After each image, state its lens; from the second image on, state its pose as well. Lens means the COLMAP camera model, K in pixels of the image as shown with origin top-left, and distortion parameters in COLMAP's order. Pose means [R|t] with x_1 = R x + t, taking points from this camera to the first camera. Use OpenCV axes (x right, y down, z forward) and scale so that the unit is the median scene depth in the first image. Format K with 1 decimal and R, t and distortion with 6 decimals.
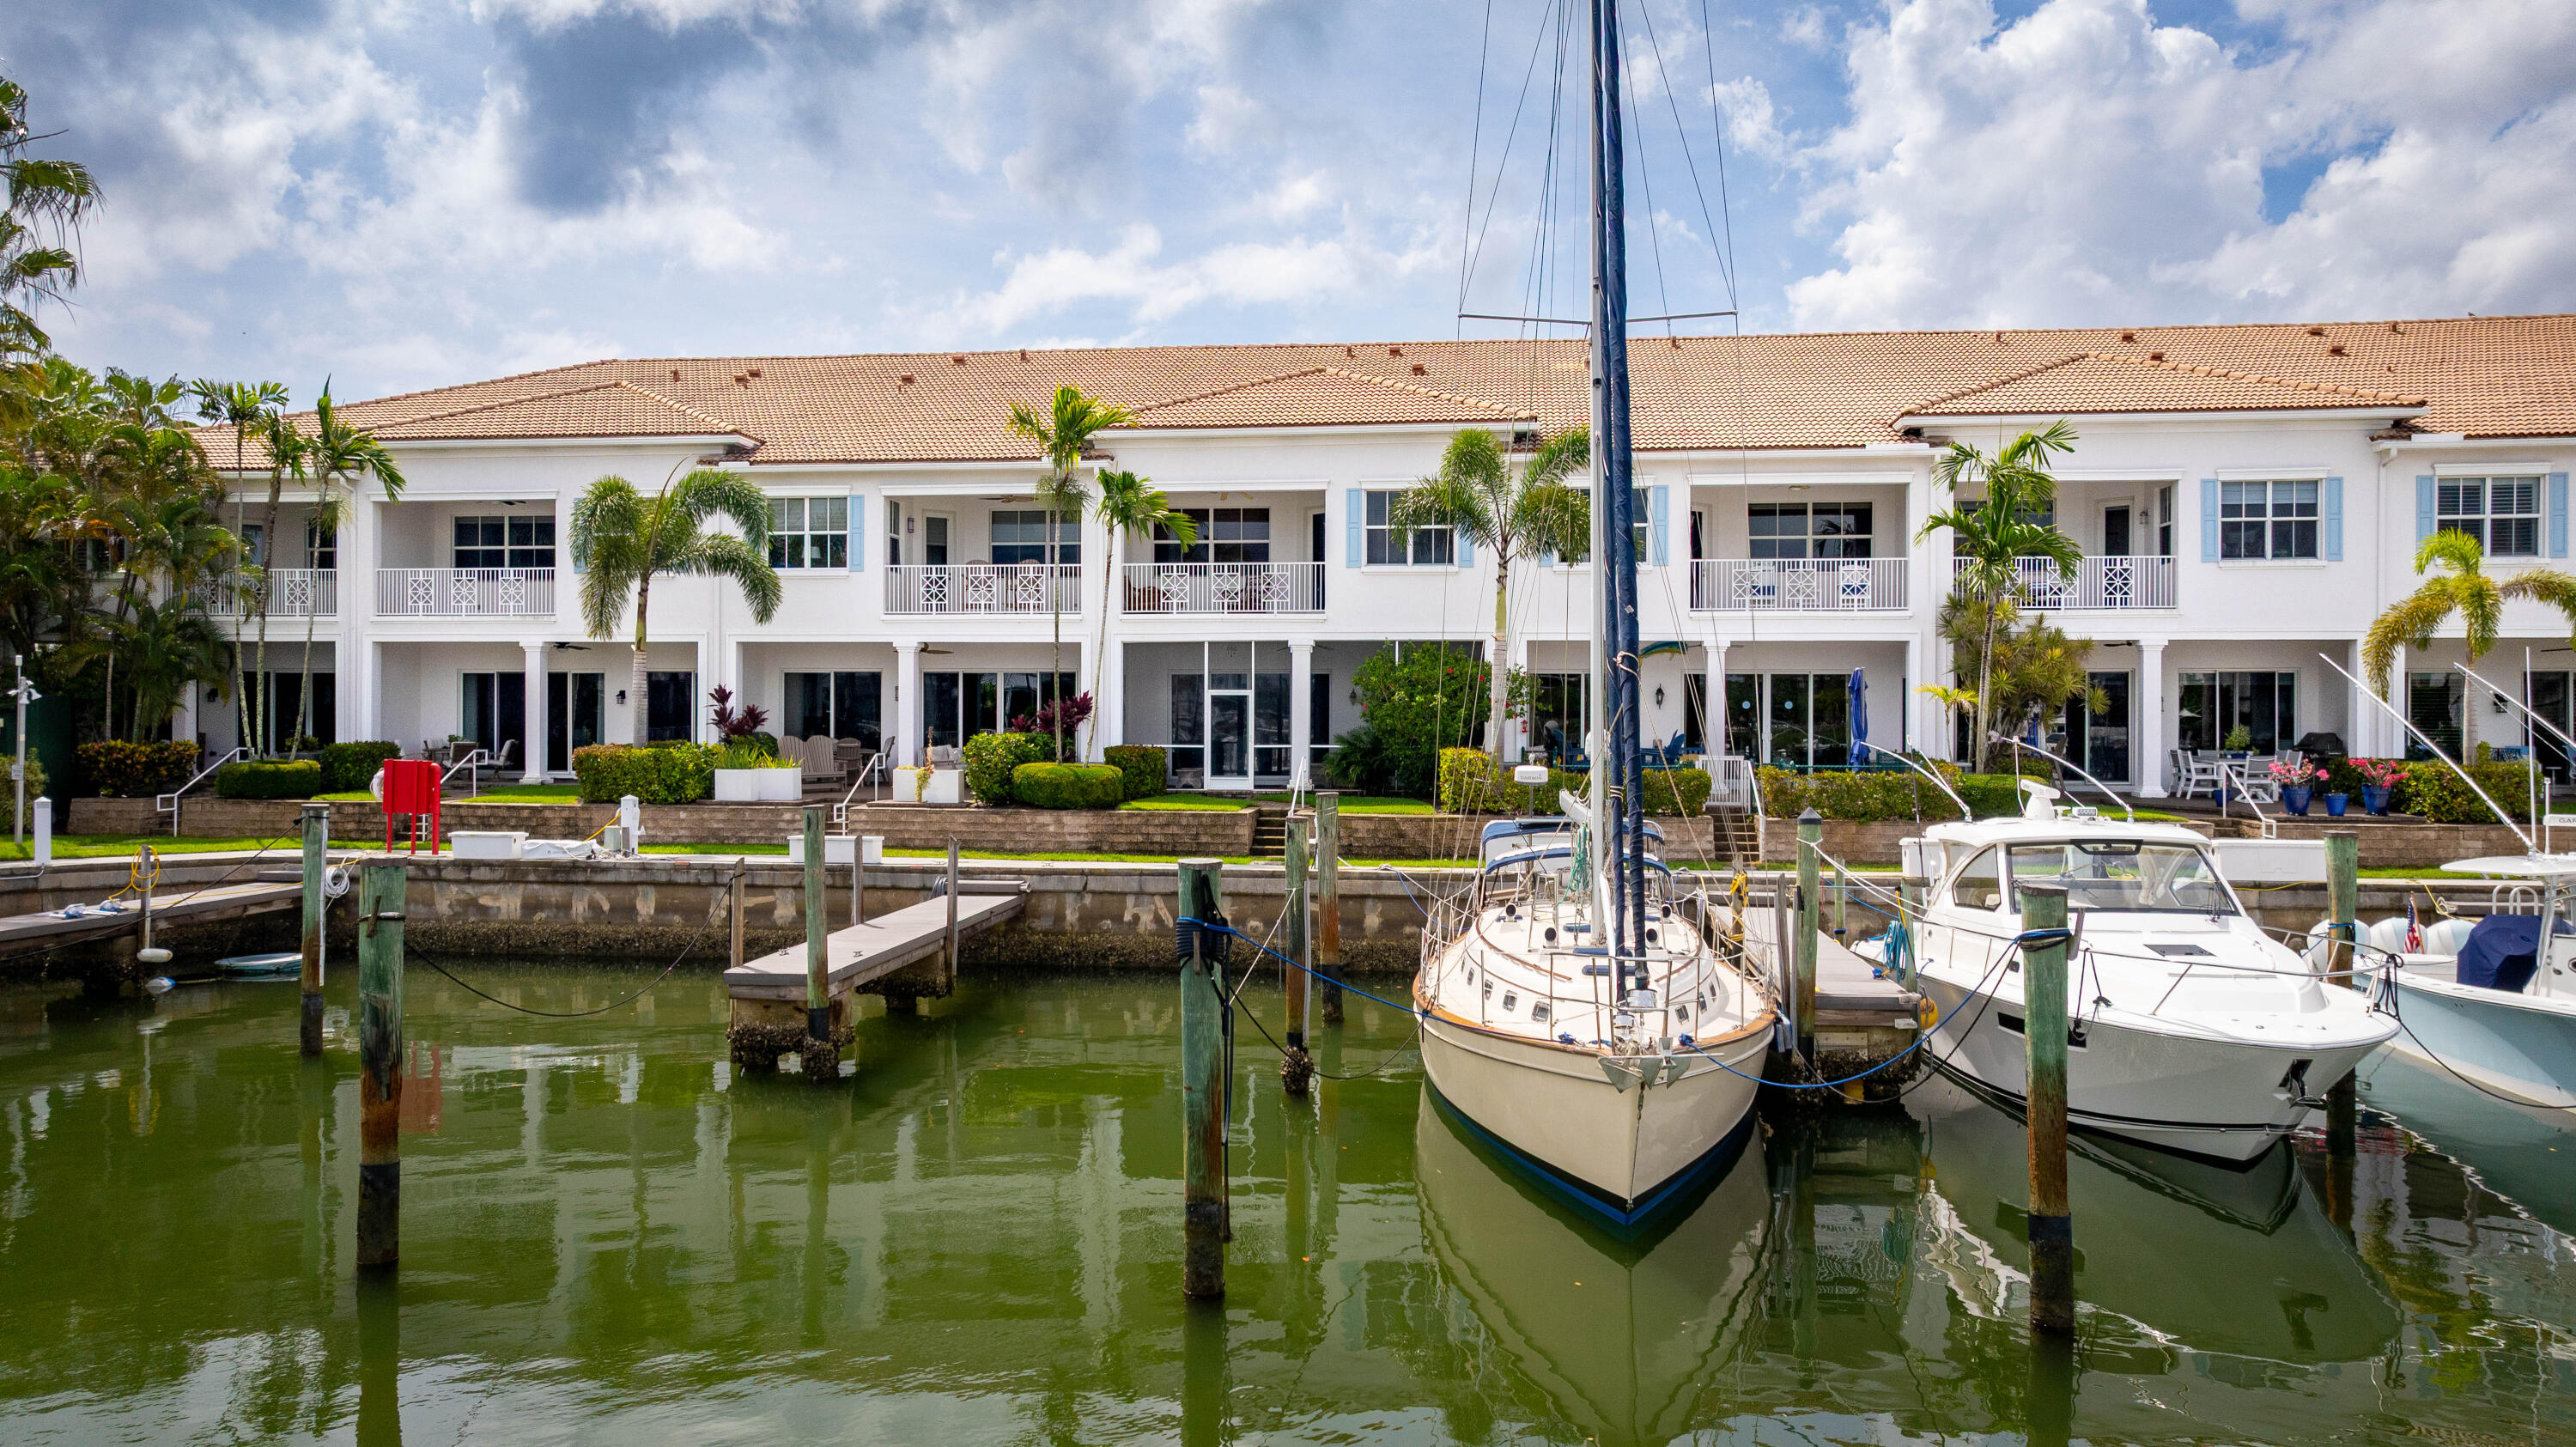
lens RADIAL K [[1807.3, 0, 1291.2], [0, 1807.3, 712.4], [0, 0, 1]] dist [-0.023894, 0.051237]
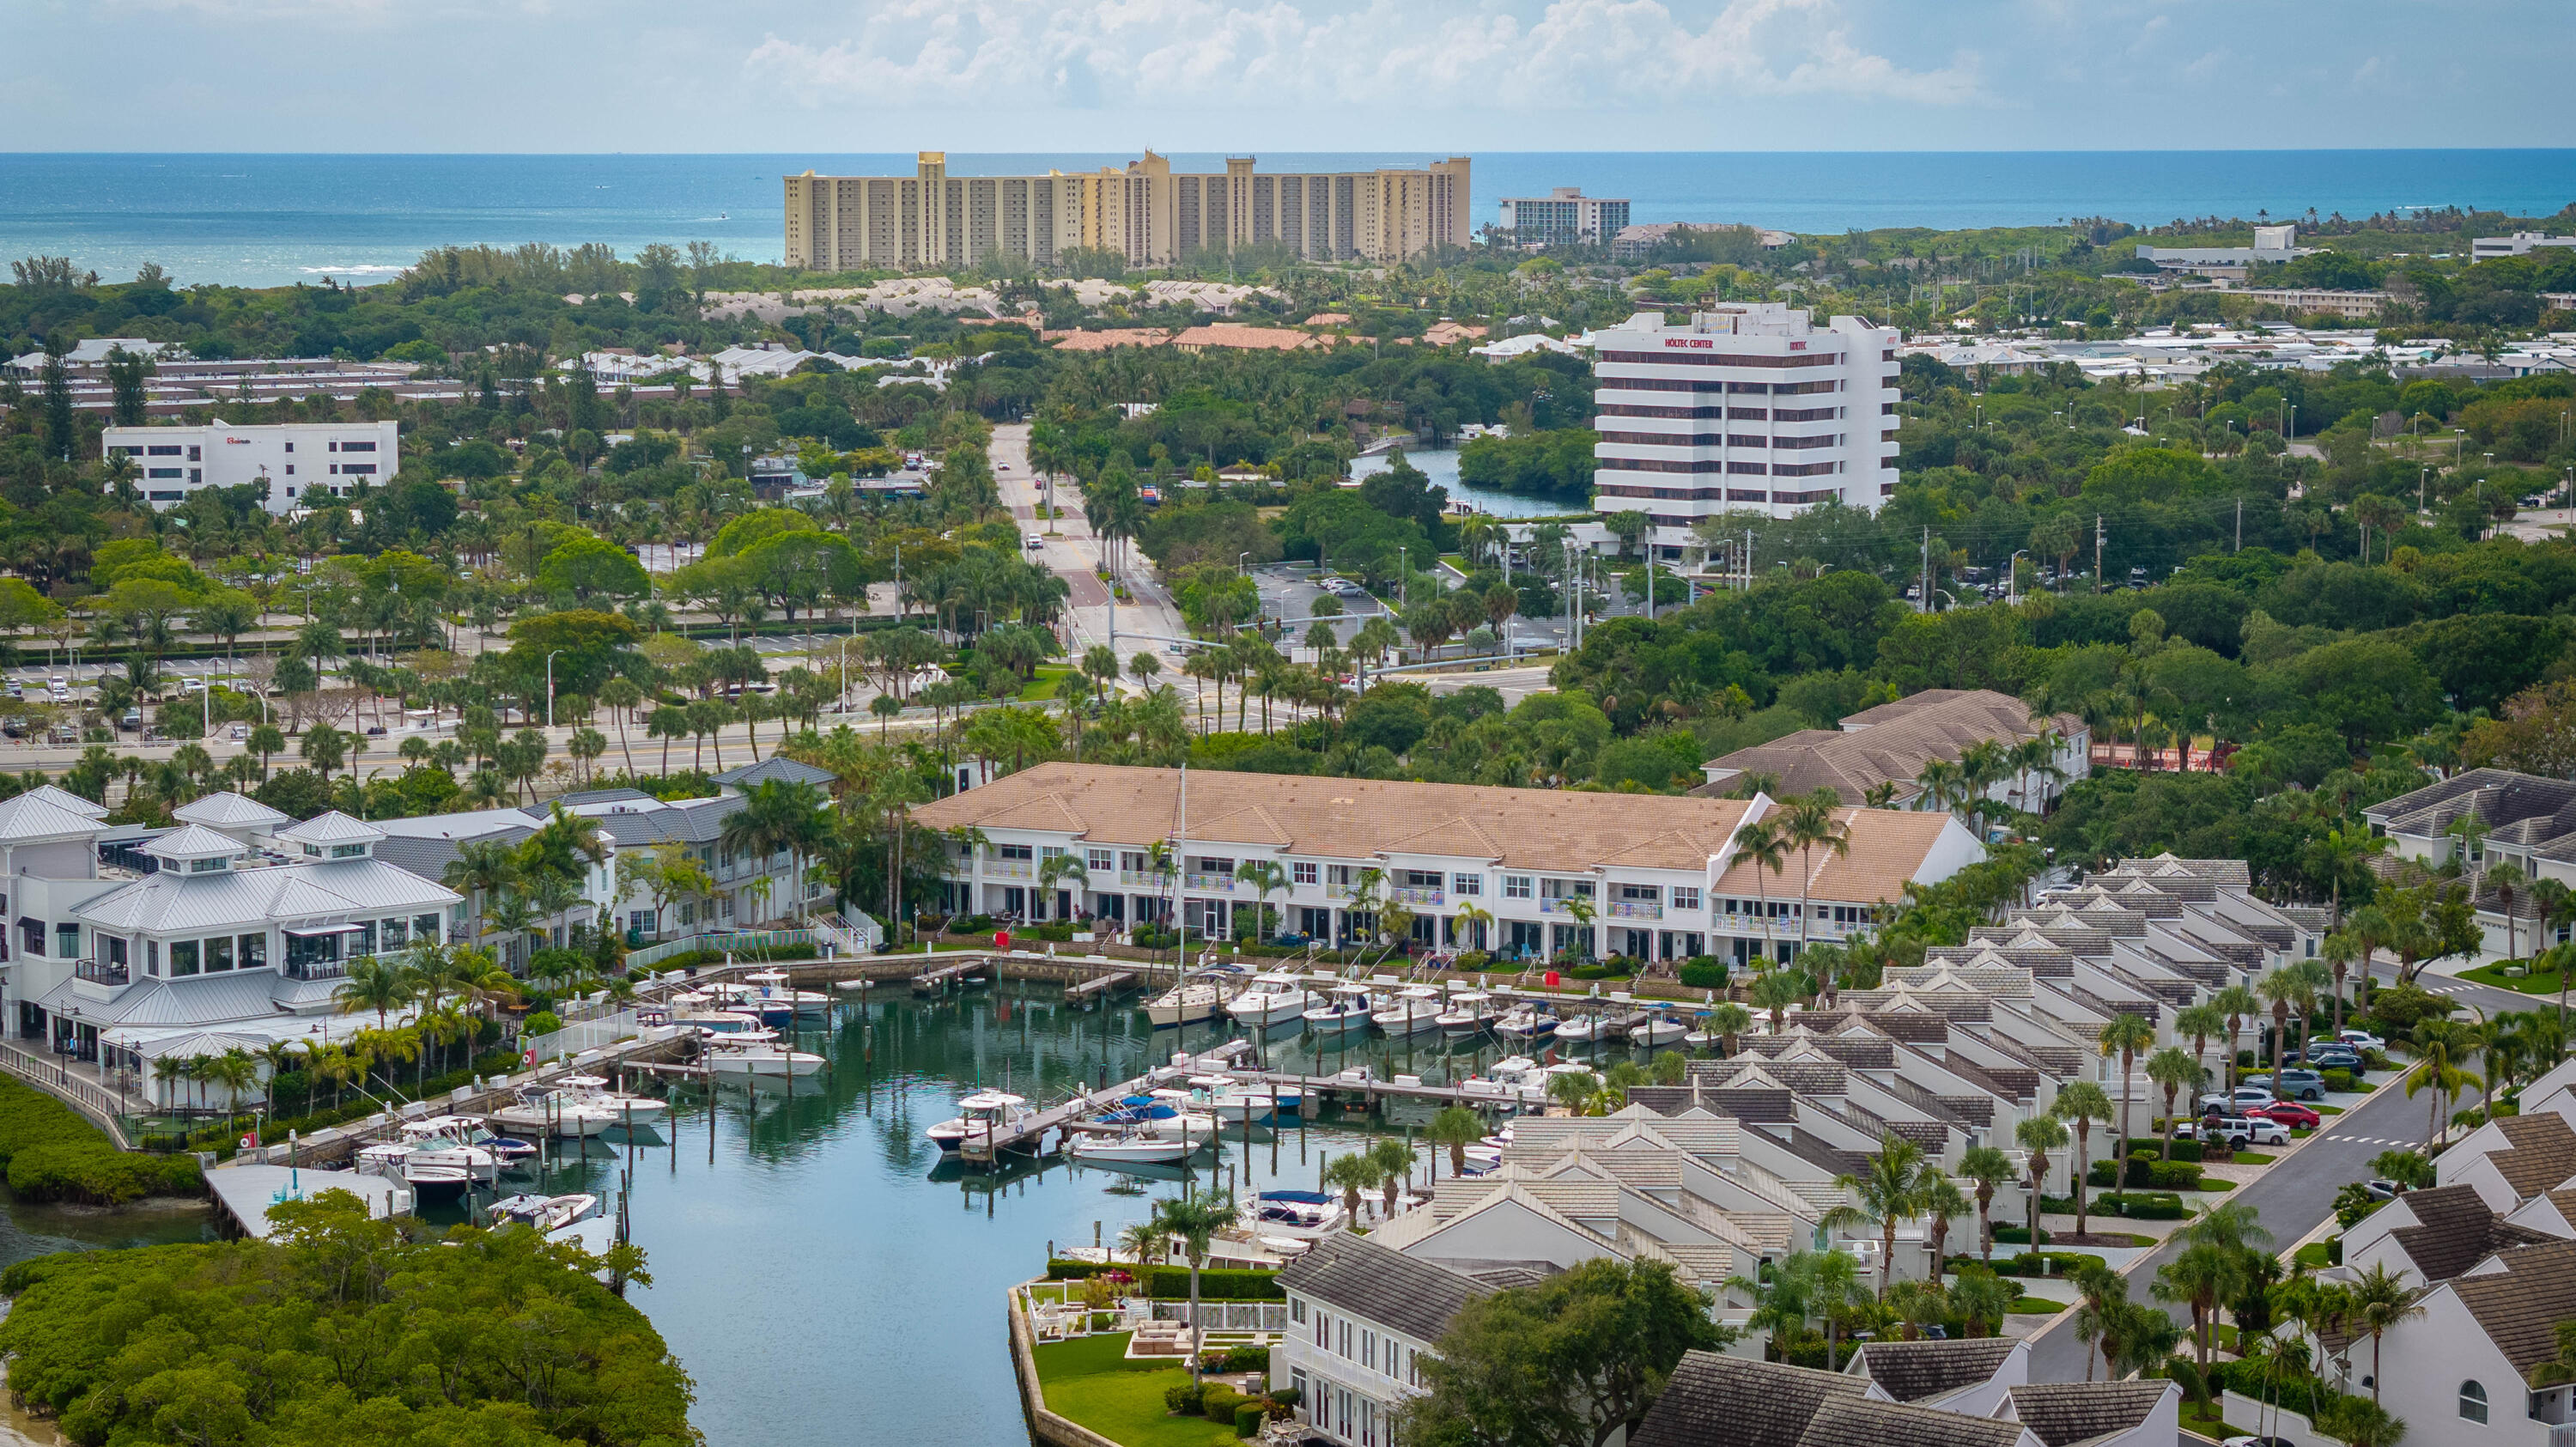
lens RADIAL K [[5116.1, 0, 1270.6], [0, 5116.1, 723.6], [0, 0, 1]] dist [0.047508, 0.000000]
pose [[0.948107, 0.033318, -0.316200, 3.291584], [0.002347, 0.993734, 0.111748, -1.525892], [0.317942, -0.106691, 0.942088, -8.518732]]
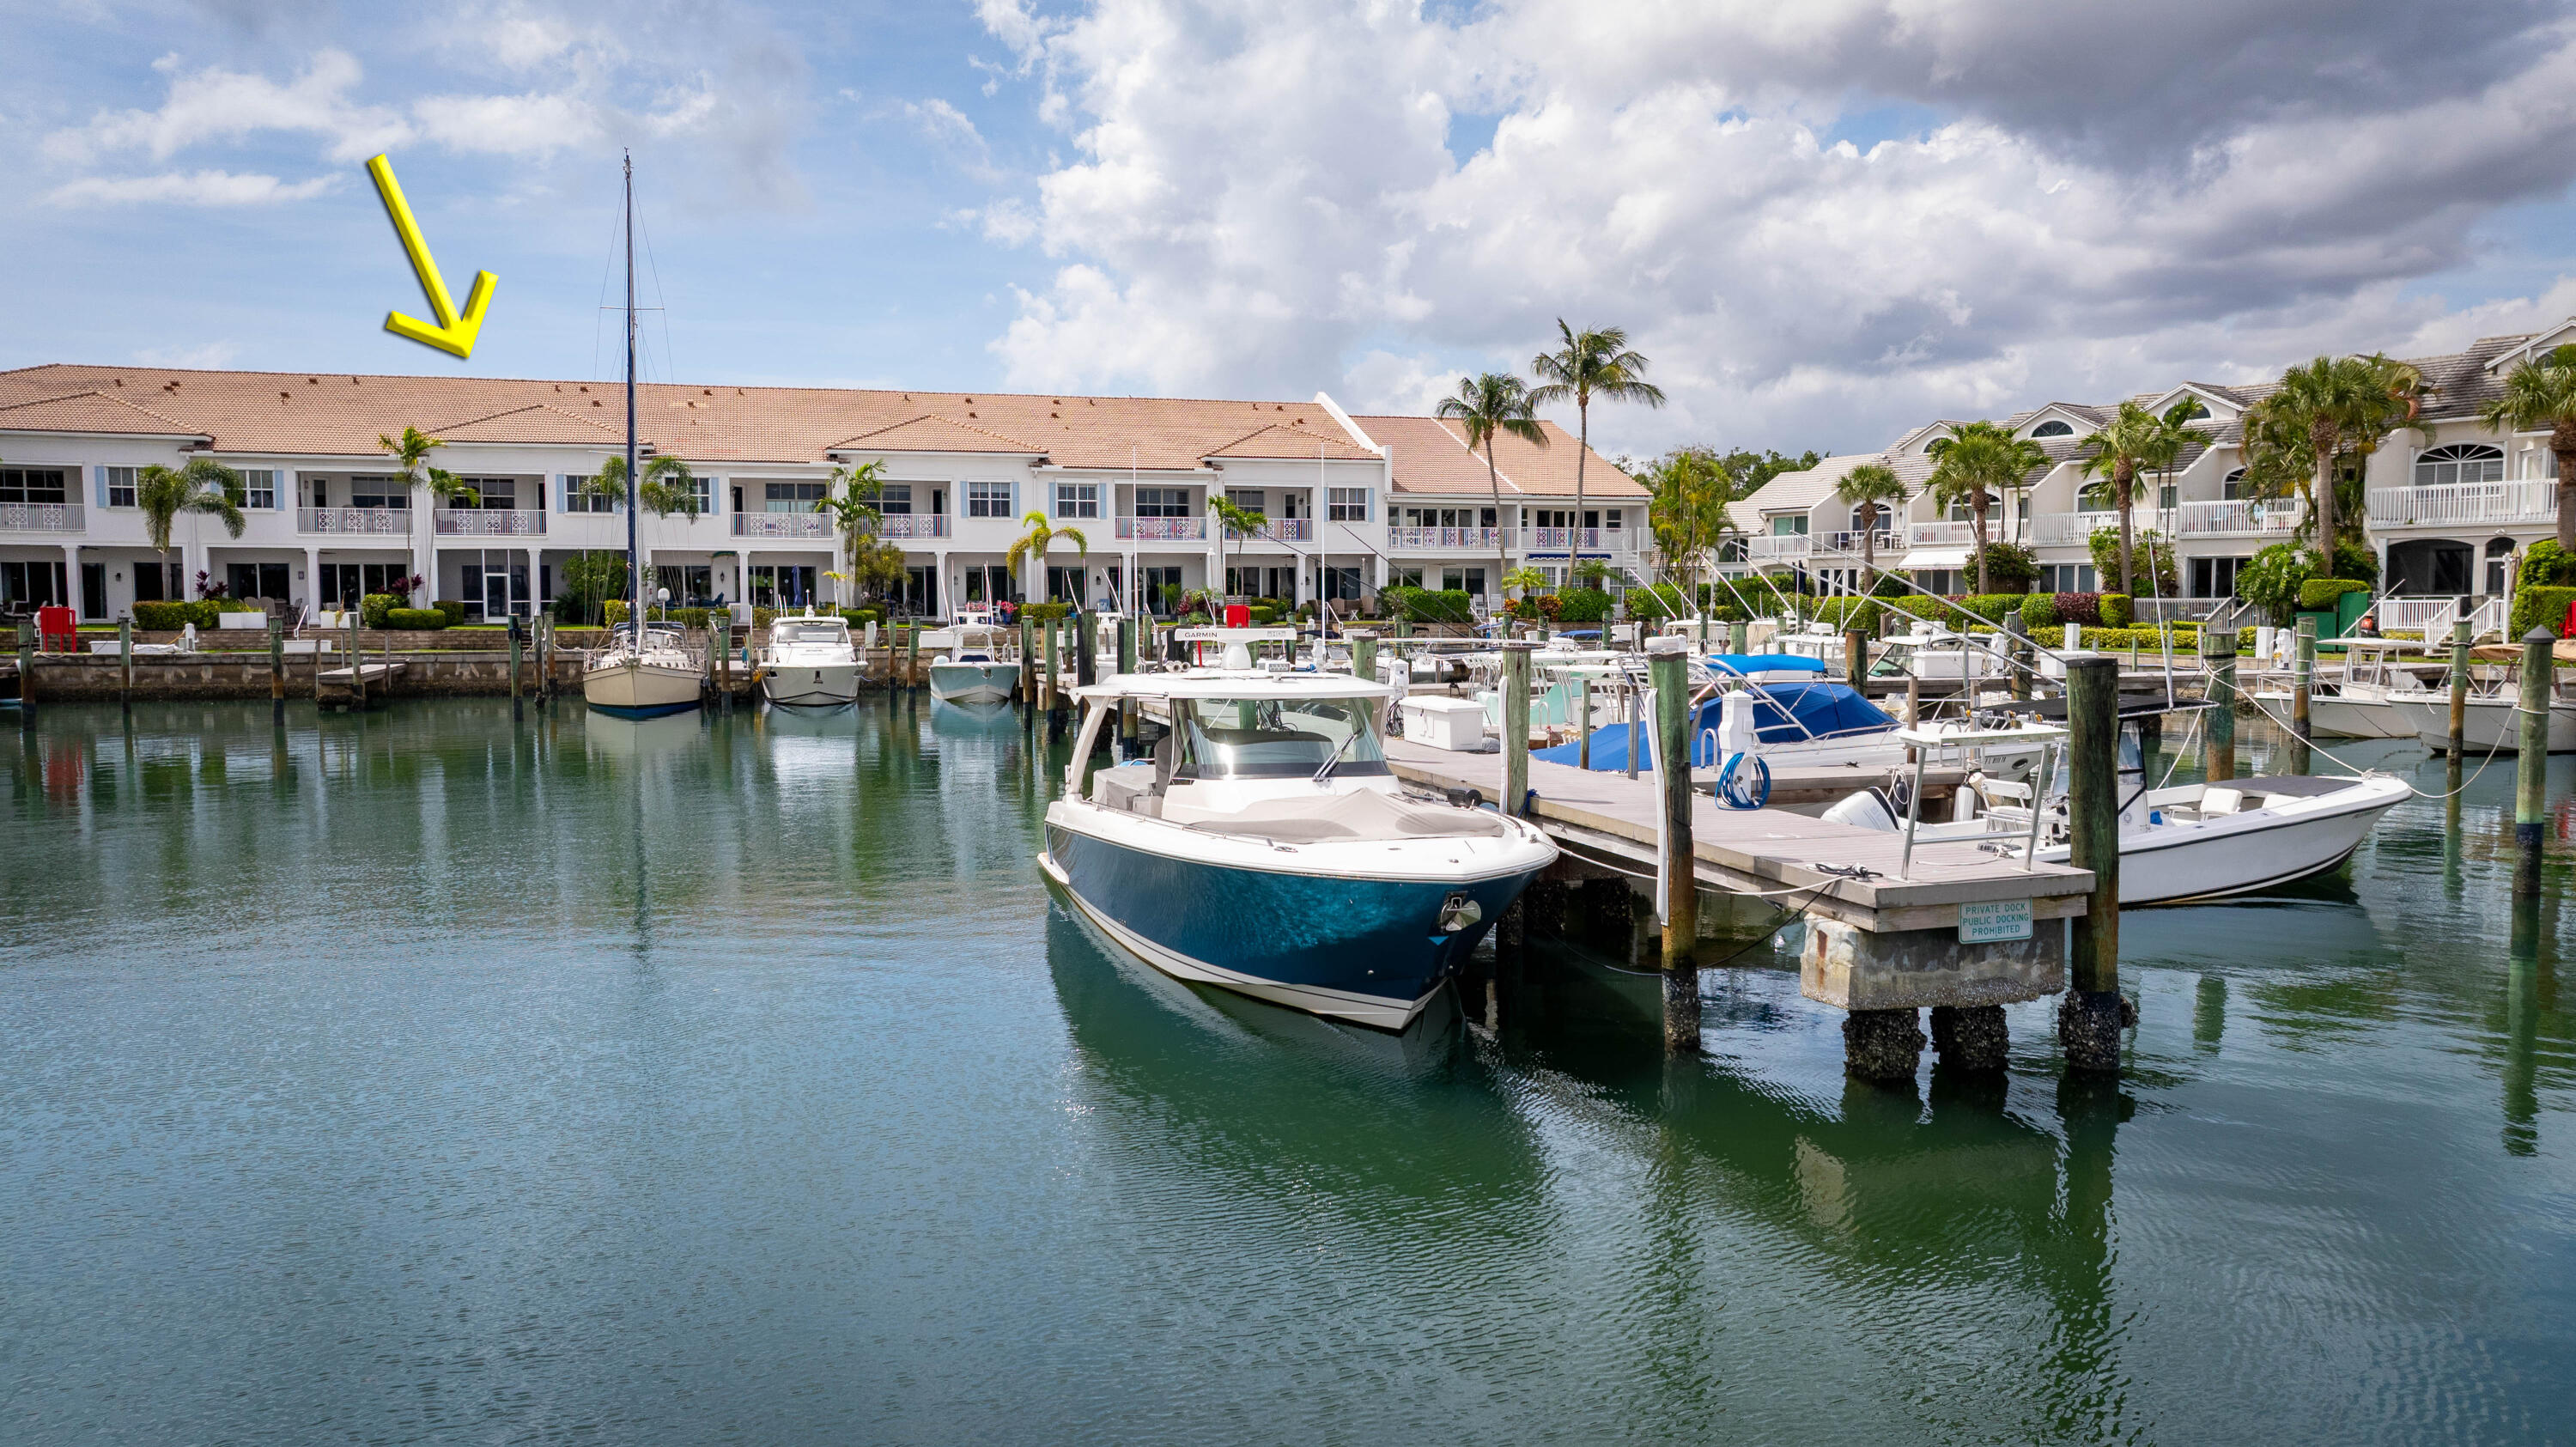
lens RADIAL K [[1807.3, 0, 1273.5], [0, 1807.3, 739.3], [0, 0, 1]] dist [-0.023894, 0.051237]
pose [[0.923412, -0.032547, 0.382427, -0.009009], [0.002960, 0.996972, 0.077703, 0.018097], [-0.383799, -0.070619, 0.920713, -1.202235]]
